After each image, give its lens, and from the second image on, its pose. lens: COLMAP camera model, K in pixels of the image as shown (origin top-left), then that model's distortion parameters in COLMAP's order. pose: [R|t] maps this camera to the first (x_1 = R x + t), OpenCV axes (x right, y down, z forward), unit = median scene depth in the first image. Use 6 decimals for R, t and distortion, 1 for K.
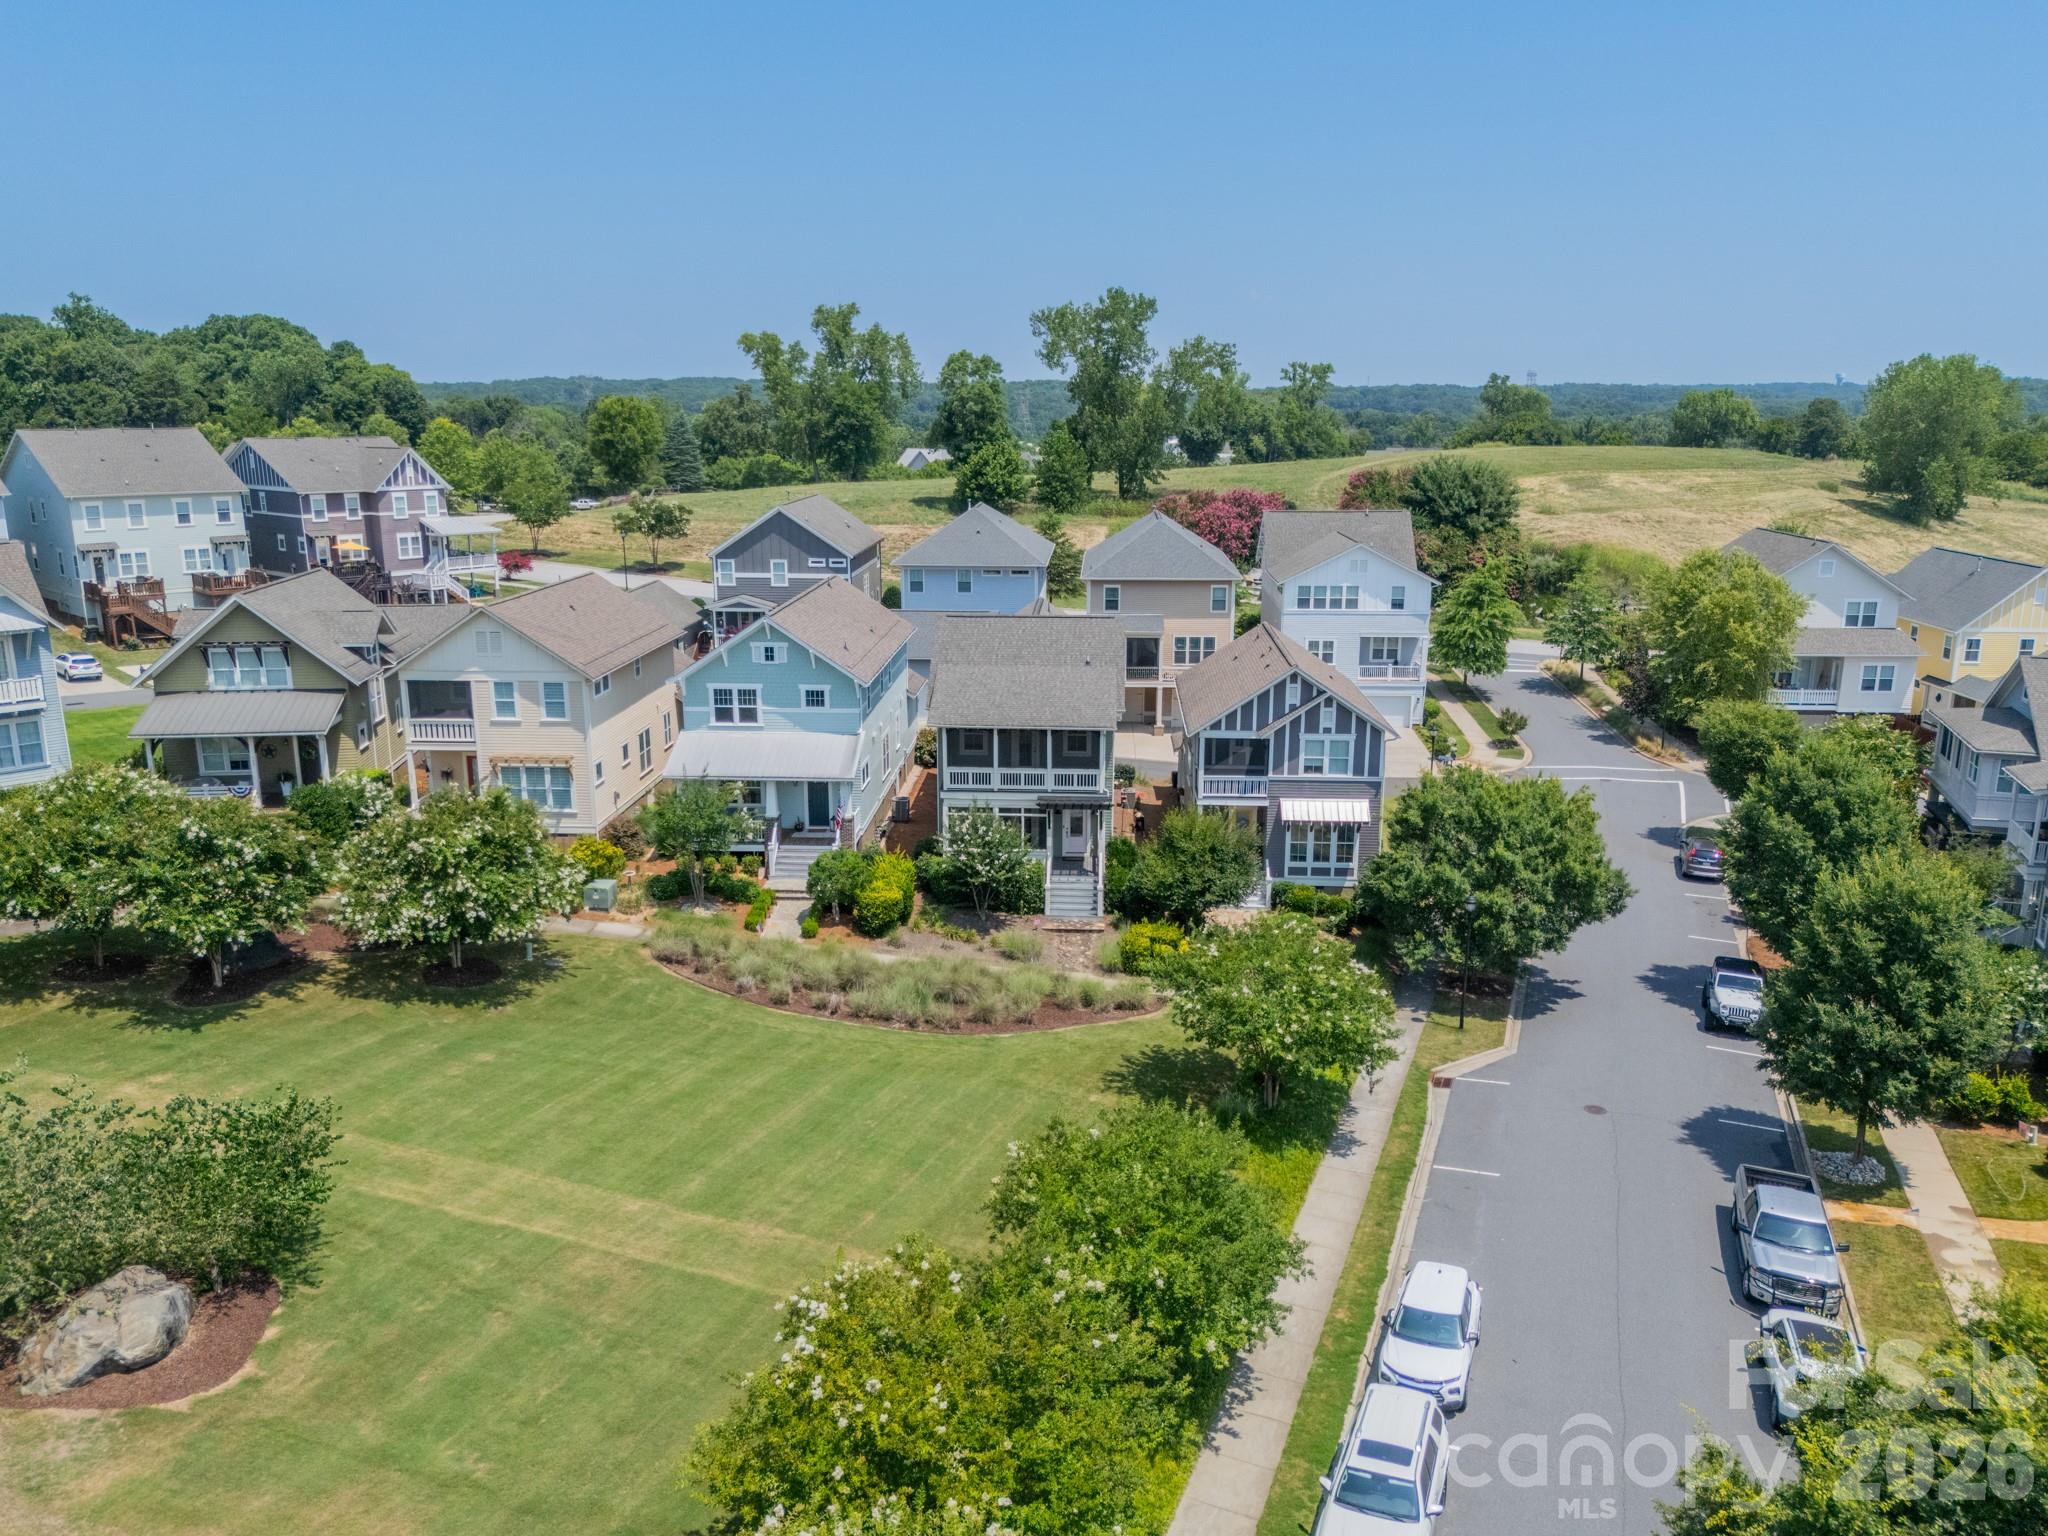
lens RADIAL K [[1496.8, 0, 1024.0], [0, 1496.8, 768.0], [0, 0, 1]] dist [0.067316, -0.073947]
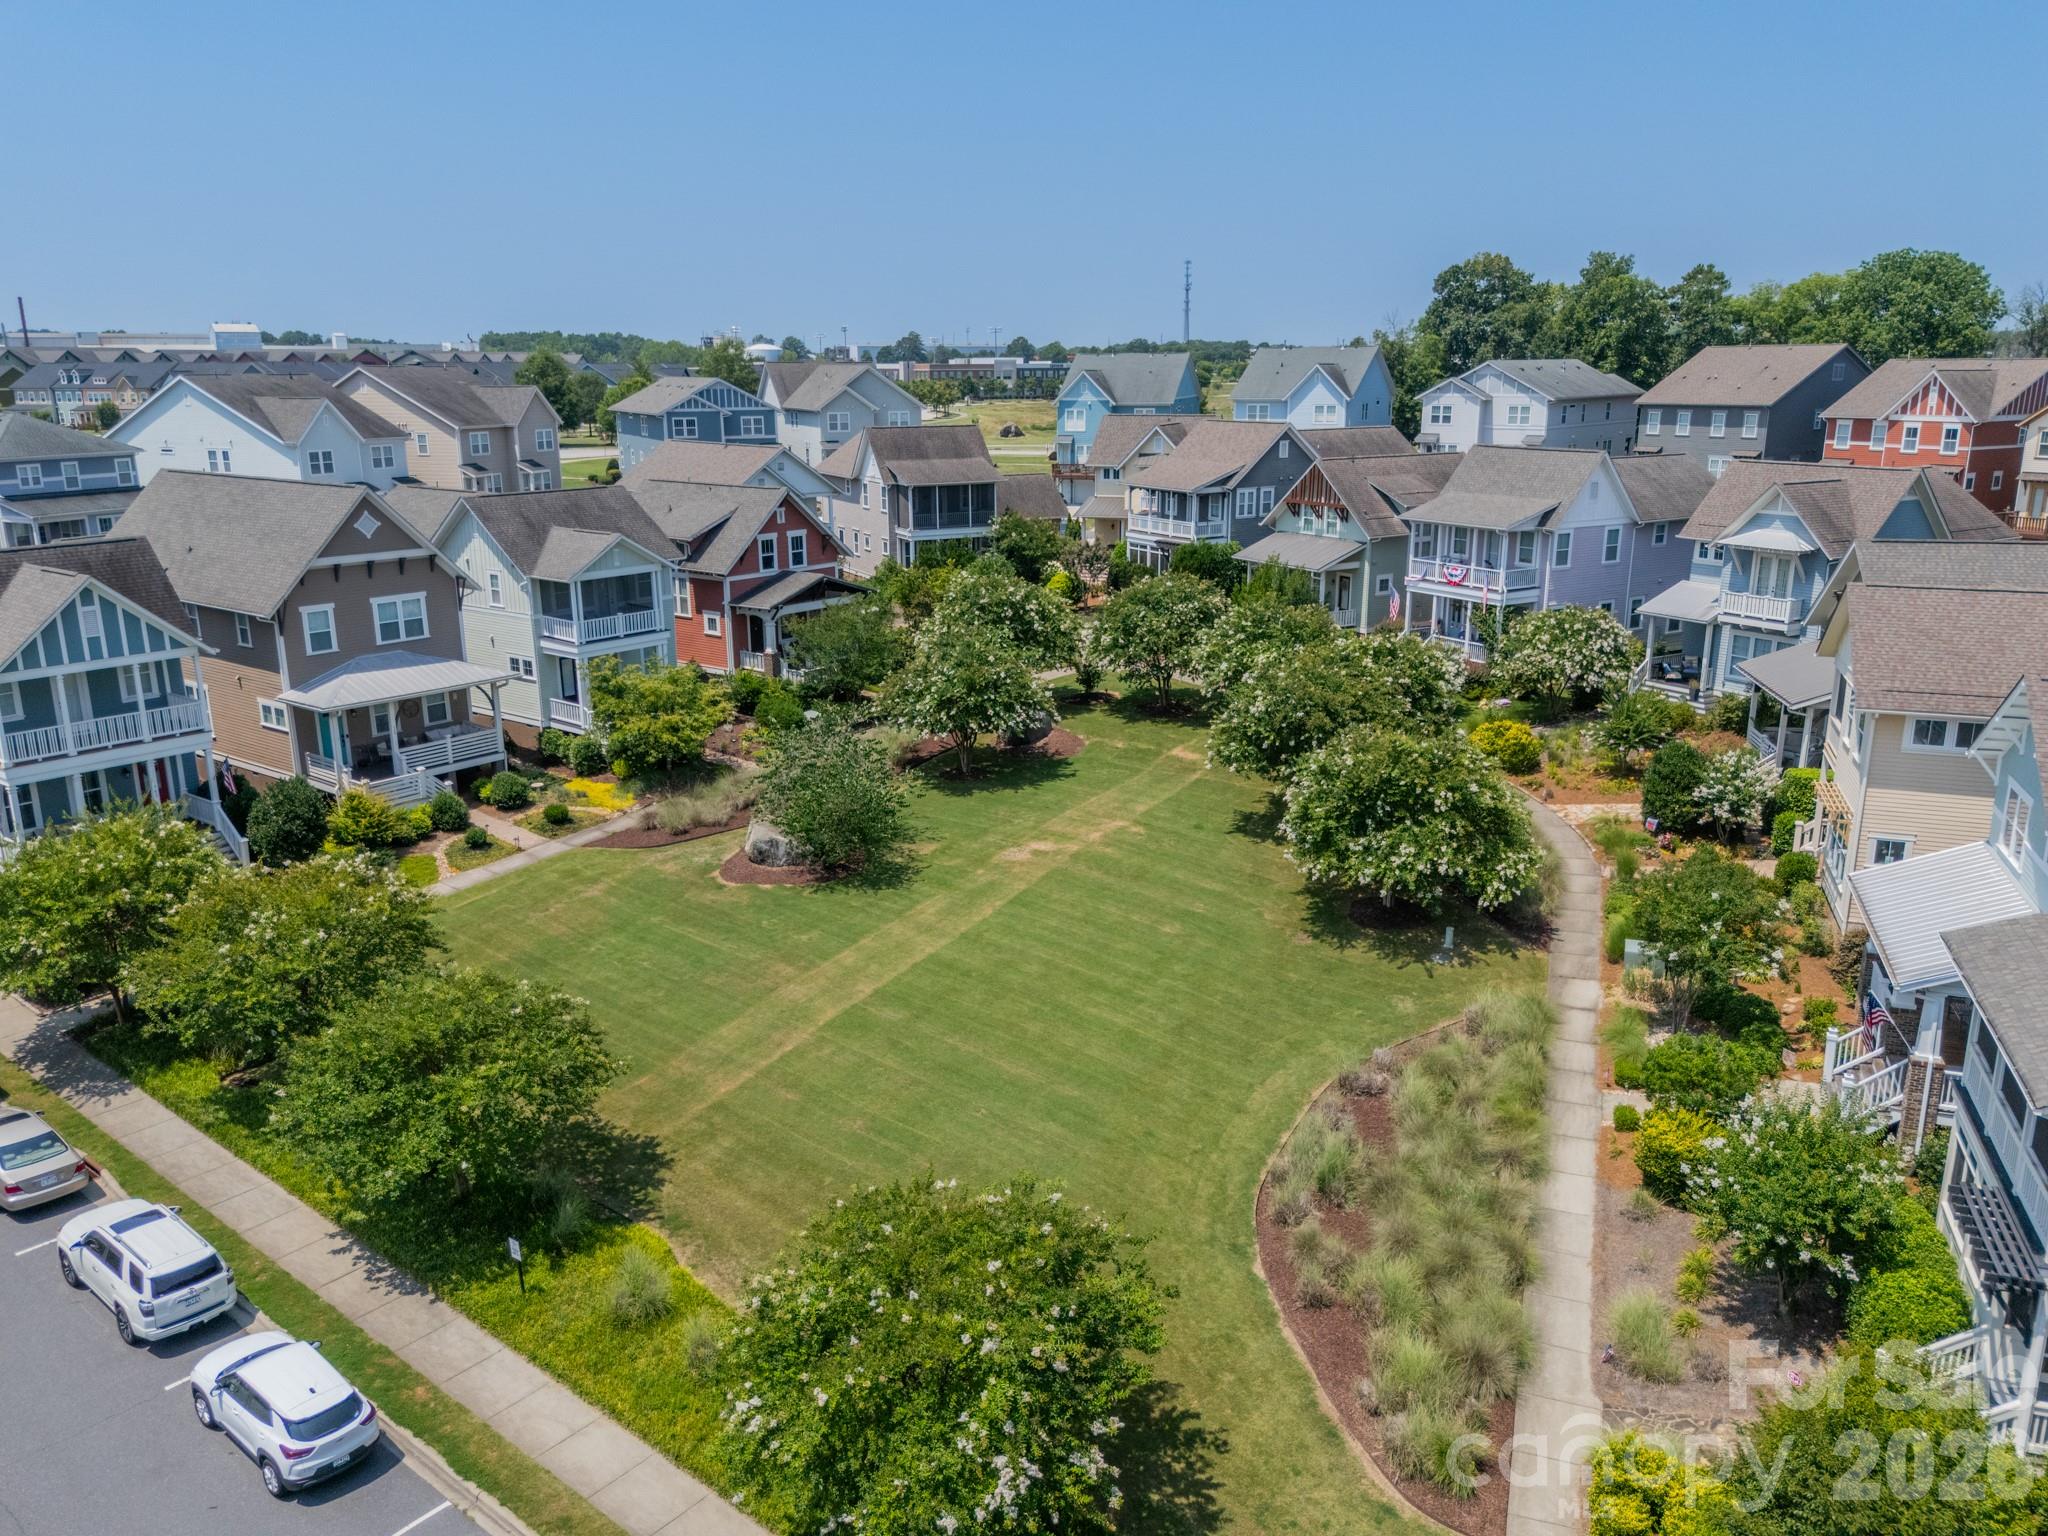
lens RADIAL K [[1496.8, 0, 1024.0], [0, 1496.8, 768.0], [0, 0, 1]] dist [0.067316, -0.073947]
pose [[-0.295969, 0.243673, -0.923594, 0.461110], [-0.218811, 0.923907, 0.313874, -0.165123], [0.929798, 0.294989, -0.220129, 0.807549]]
